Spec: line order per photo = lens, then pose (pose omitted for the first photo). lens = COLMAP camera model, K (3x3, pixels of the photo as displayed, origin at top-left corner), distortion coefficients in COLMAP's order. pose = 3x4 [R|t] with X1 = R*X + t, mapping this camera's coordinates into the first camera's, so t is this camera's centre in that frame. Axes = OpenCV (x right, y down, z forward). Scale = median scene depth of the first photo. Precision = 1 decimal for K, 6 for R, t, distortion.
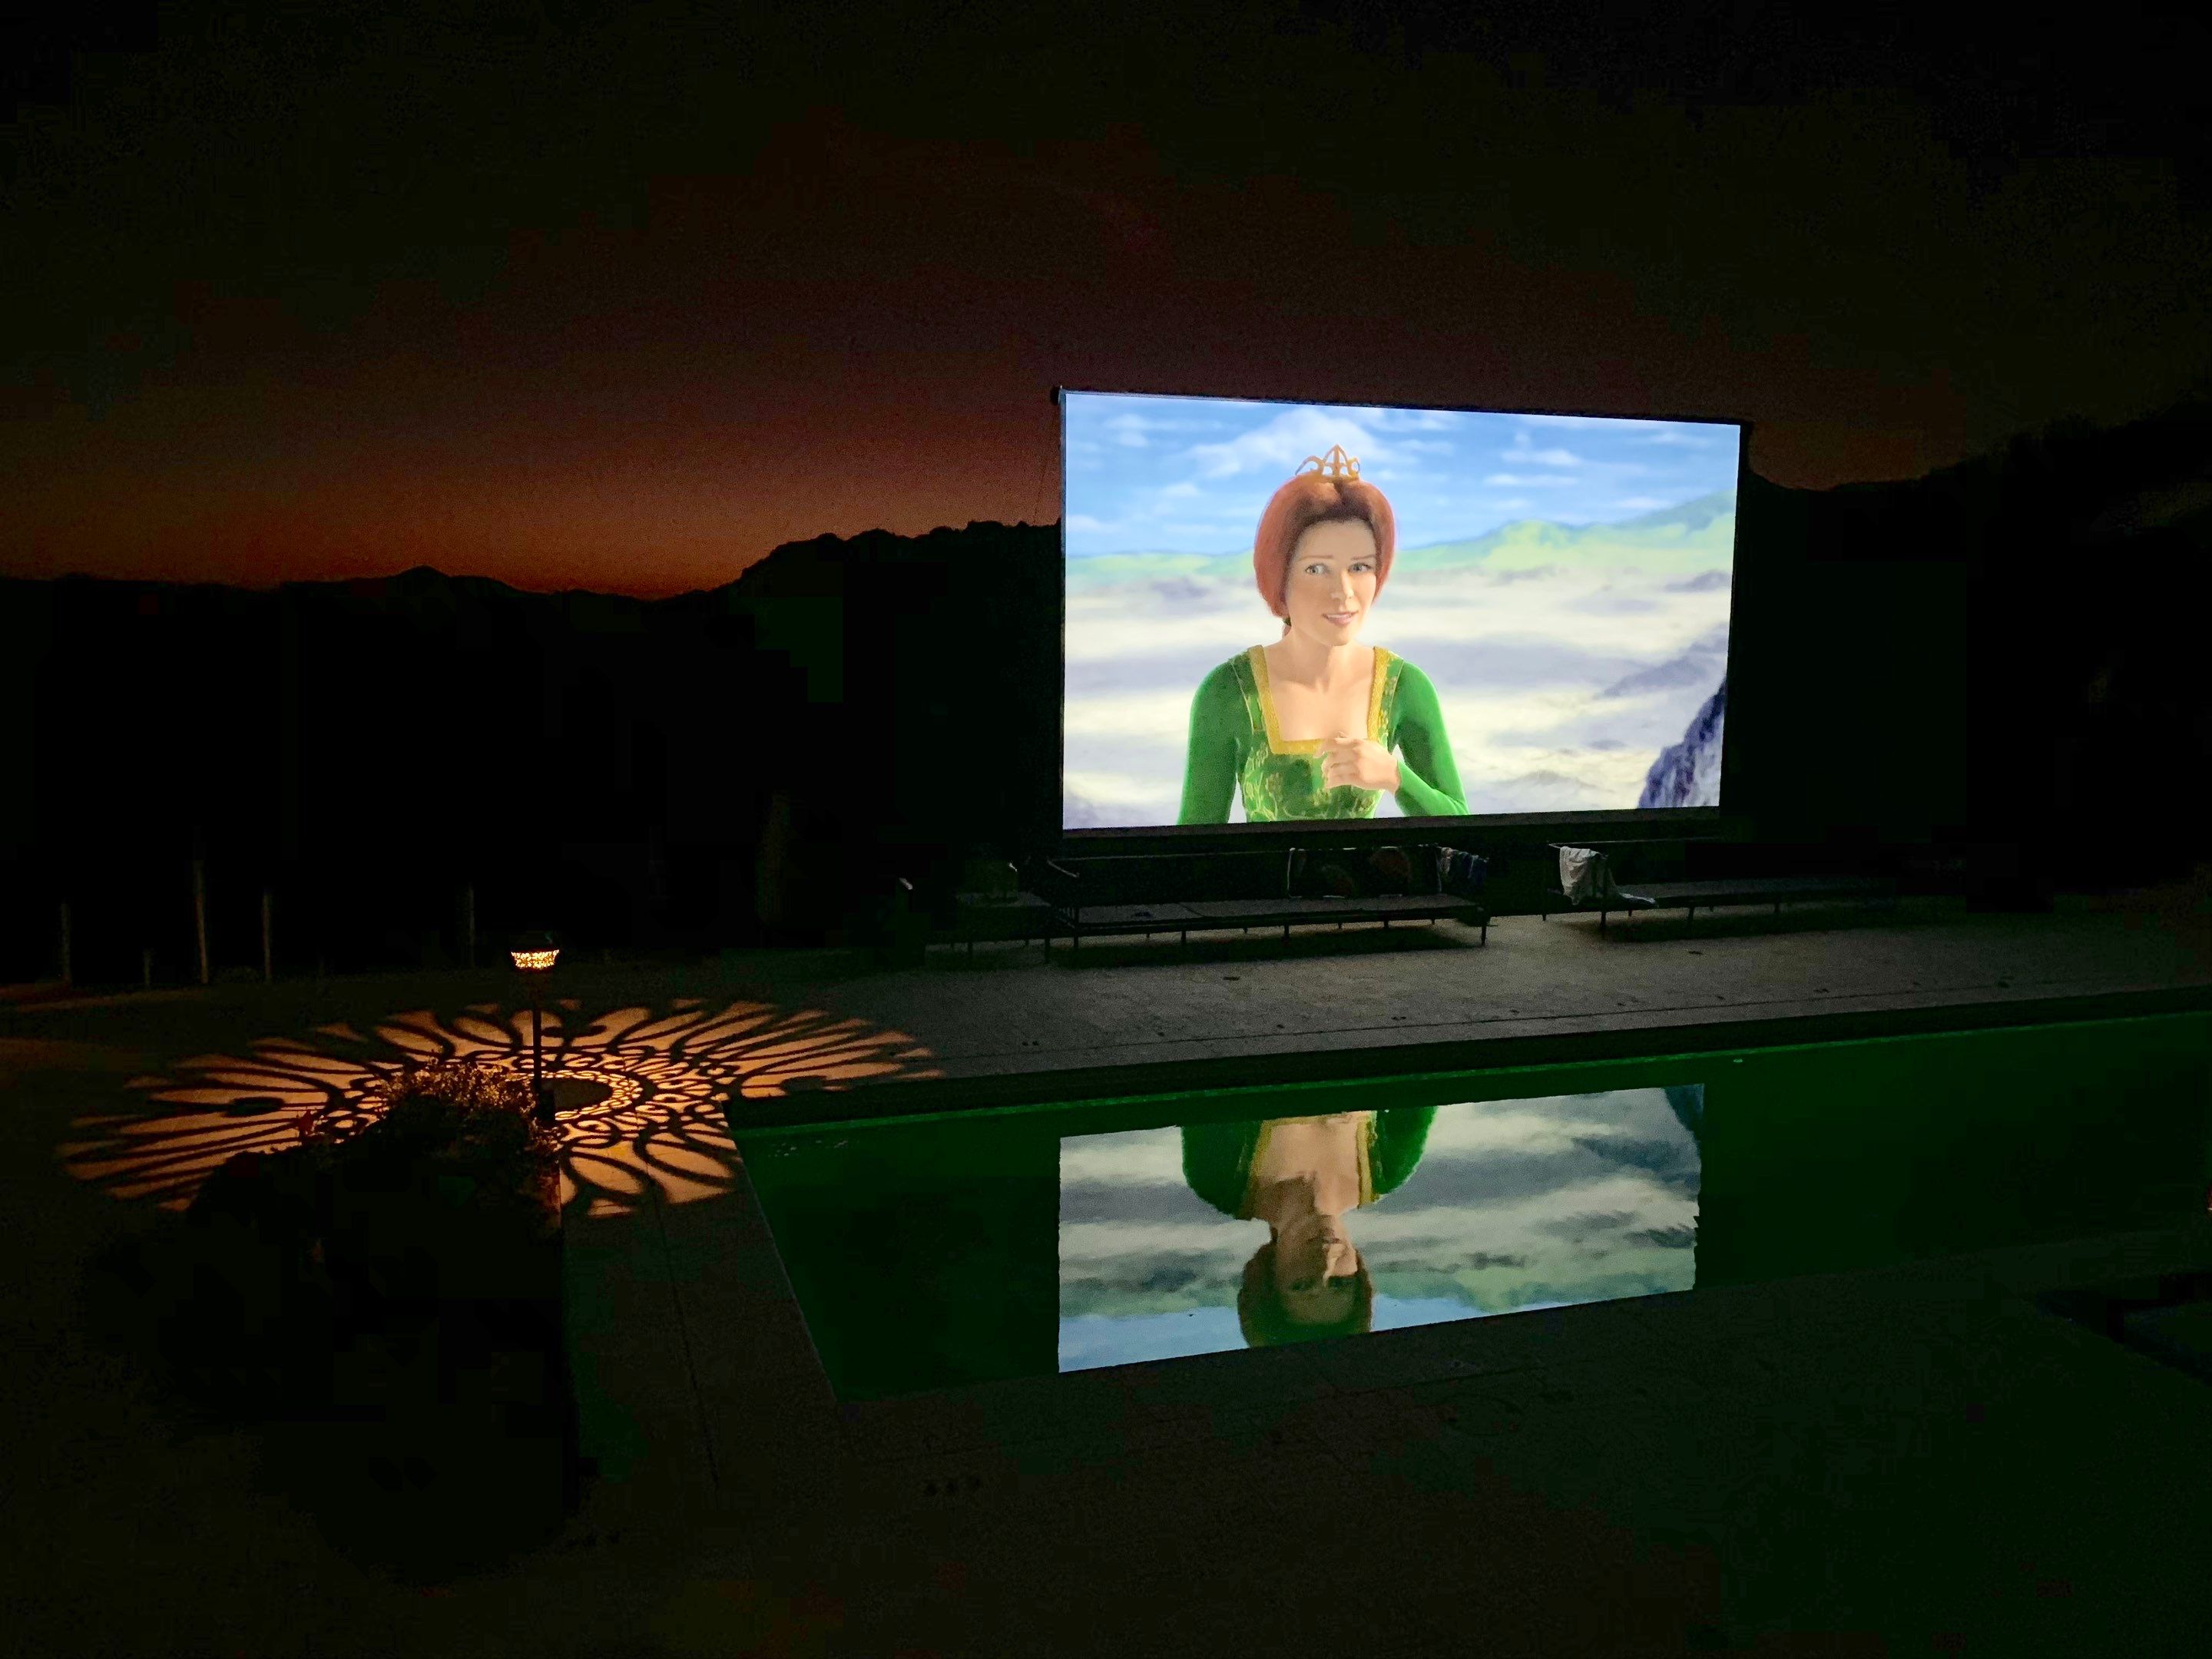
lens RADIAL K [[1709.3, 0, 1092.7], [0, 1709.3, 830.0], [0, 0, 1]] dist [0.013241, -0.006213]
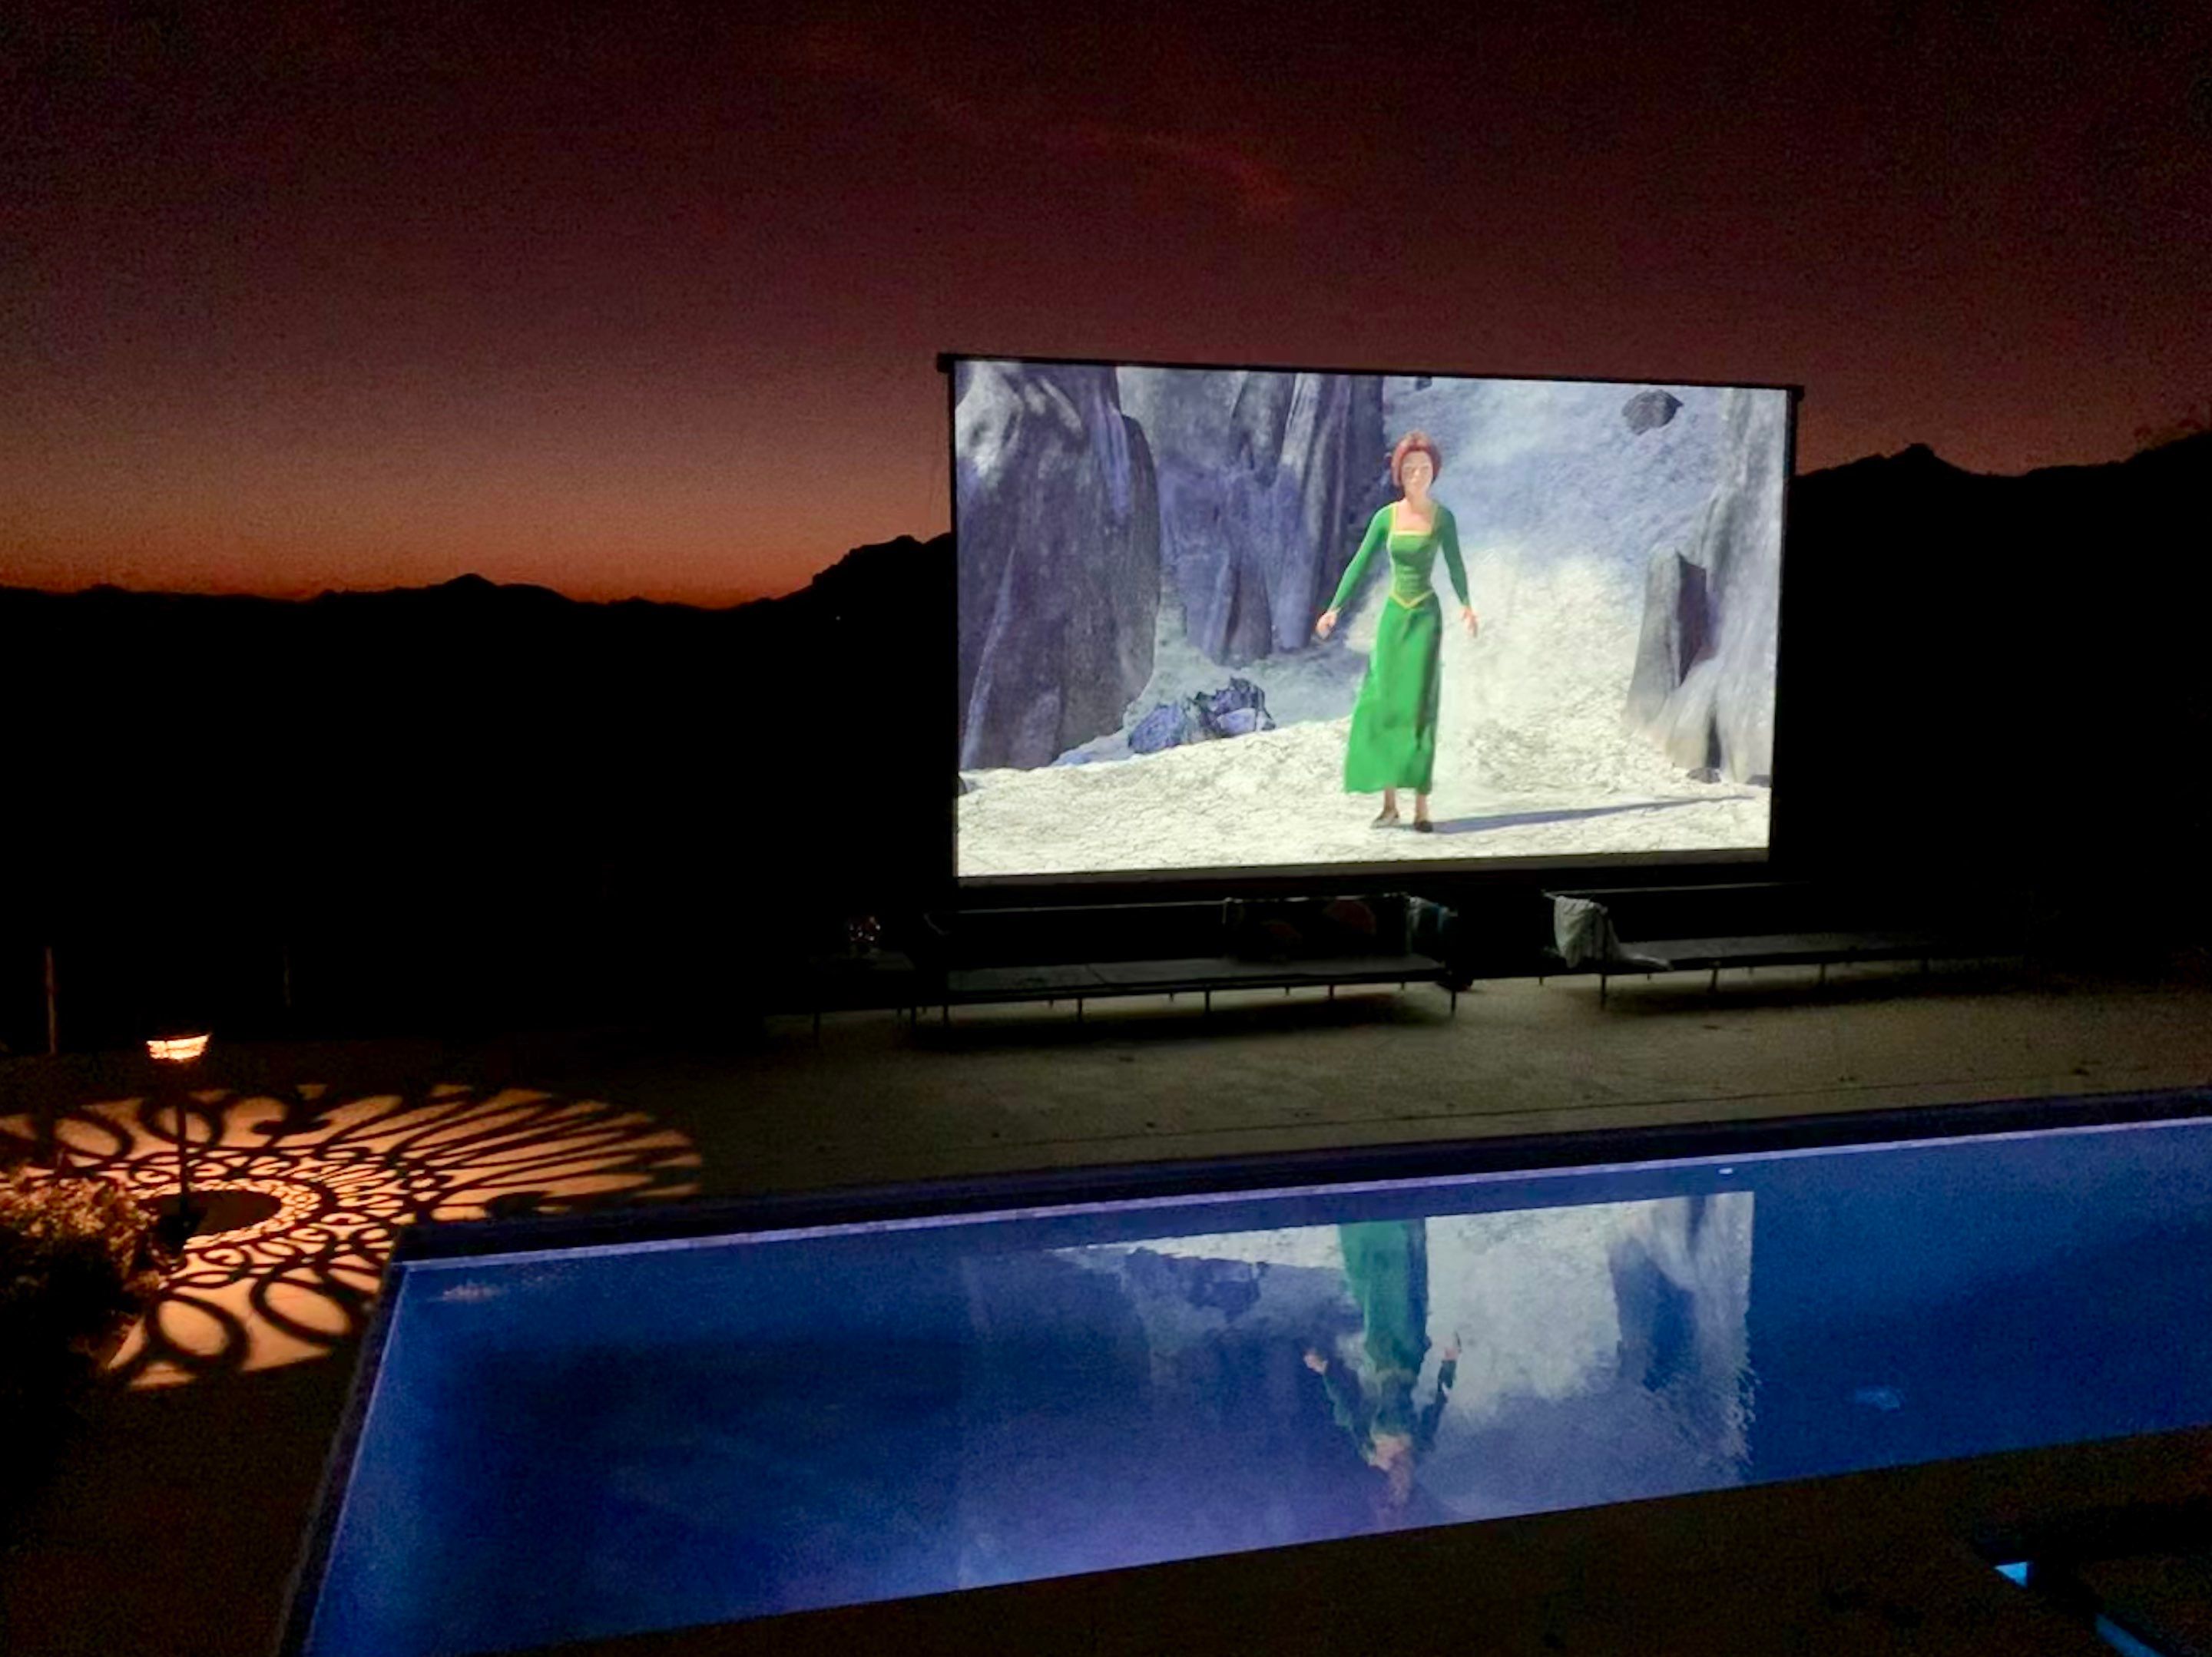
lens RADIAL K [[1871.9, 0, 1127.1], [0, 1871.9, 815.6], [0, 0, 1]] dist [-0.014145, -0.040589]
pose [[0.999029, -0.002033, -0.044007, 0.149051], [0.001064, 0.999757, -0.022026, -0.013632], [0.044041, 0.021957, 0.998788, 0.118512]]
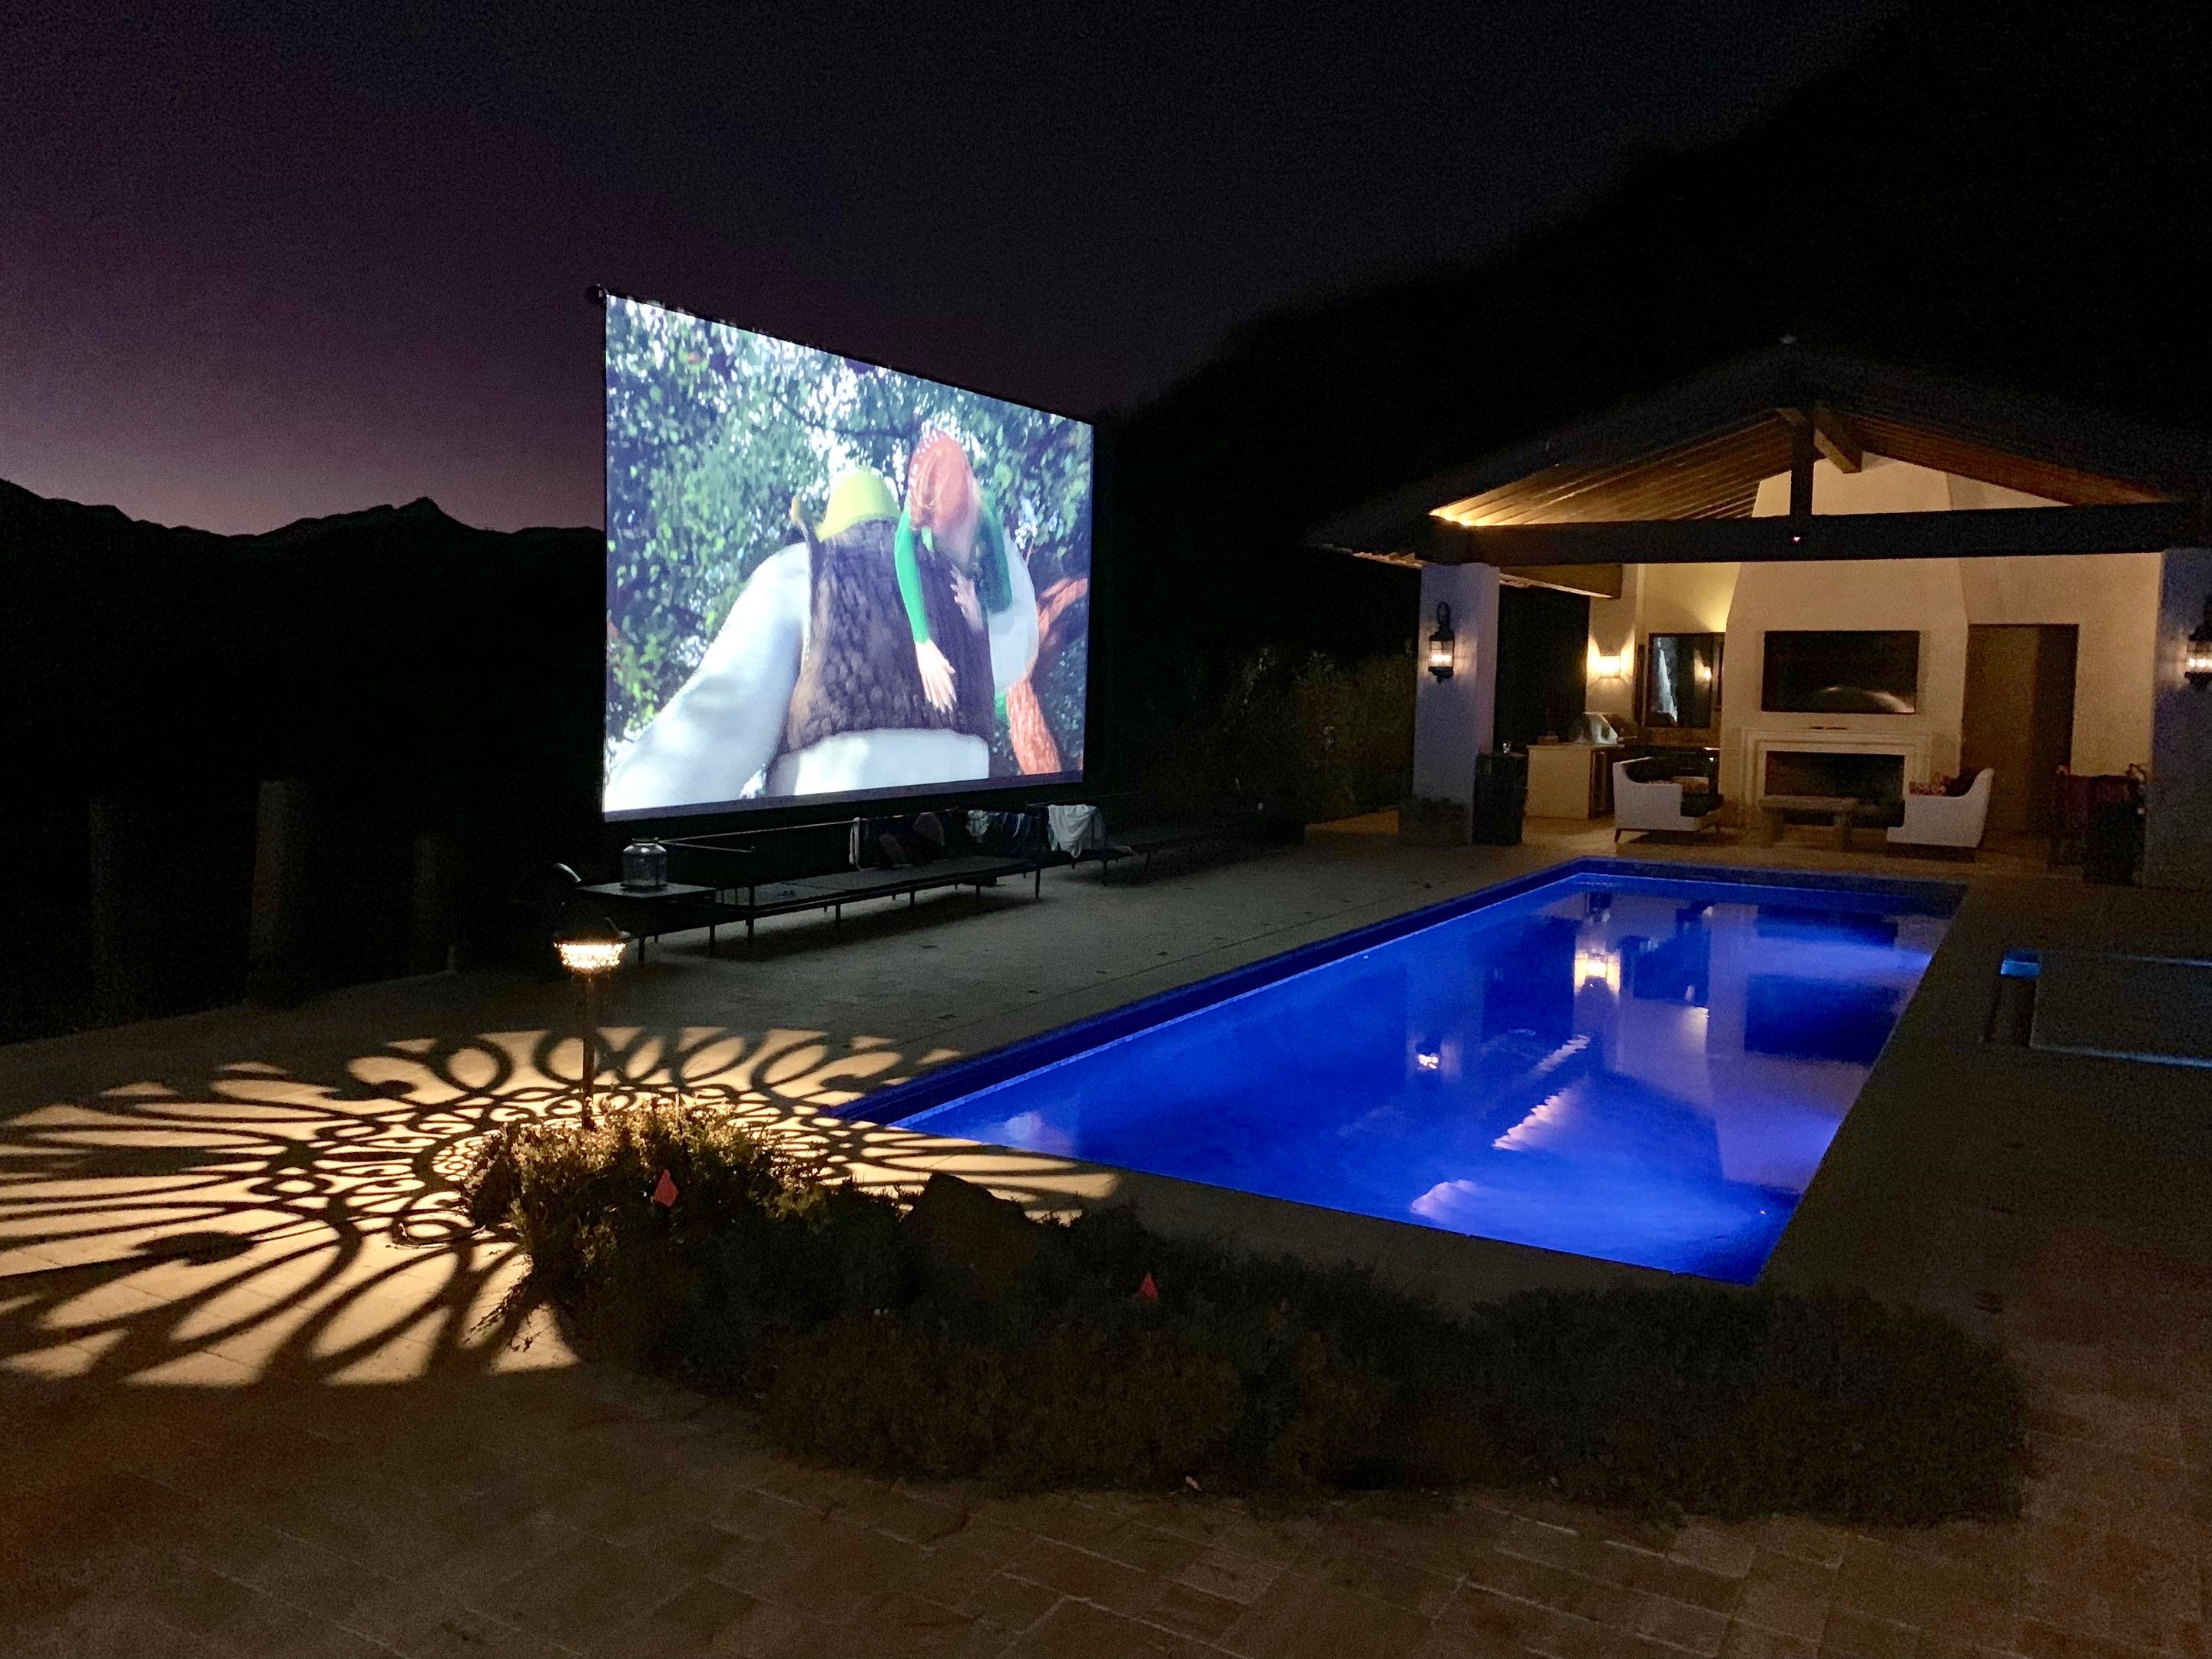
lens RADIAL K [[1709.3, 0, 1117.3], [0, 1709.3, 833.6], [0, 0, 1]] dist [0.013241, -0.006213]
pose [[0.732345, -0.059539, 0.678326, -0.575866], [0.075883, 0.997101, 0.005593, 0.035078], [-0.676692, 0.047377, 0.734740, 0.304217]]
